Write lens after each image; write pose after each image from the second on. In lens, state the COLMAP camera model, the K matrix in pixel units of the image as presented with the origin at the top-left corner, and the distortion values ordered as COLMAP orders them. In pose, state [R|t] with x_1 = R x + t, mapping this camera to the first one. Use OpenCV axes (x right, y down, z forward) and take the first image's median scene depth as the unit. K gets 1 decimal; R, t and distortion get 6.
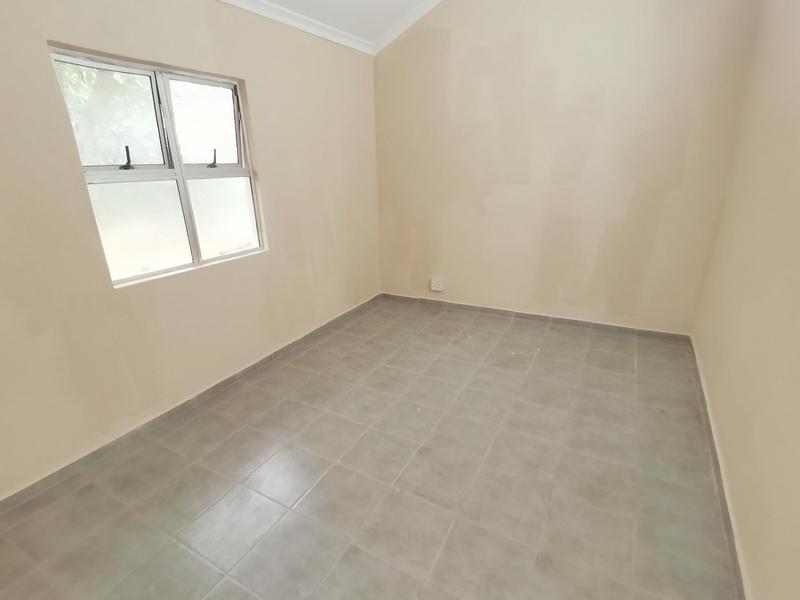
lens RADIAL K [[393.6, 0, 392.5], [0, 393.6, 299.9], [0, 0, 1]] dist [0.053234, -0.049340]
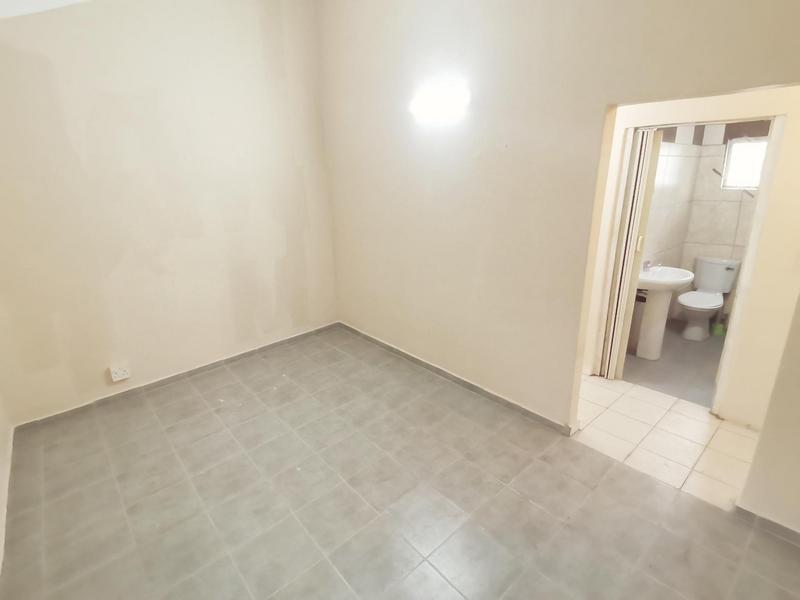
lens RADIAL K [[393.6, 0, 392.5], [0, 393.6, 299.9], [0, 0, 1]] dist [0.053234, -0.049340]
pose [[0.318425, -0.267312, 0.909478, -0.508170], [0.328774, 0.931008, 0.158531, -0.154305], [-0.889108, 0.248532, 0.384342, 0.237876]]
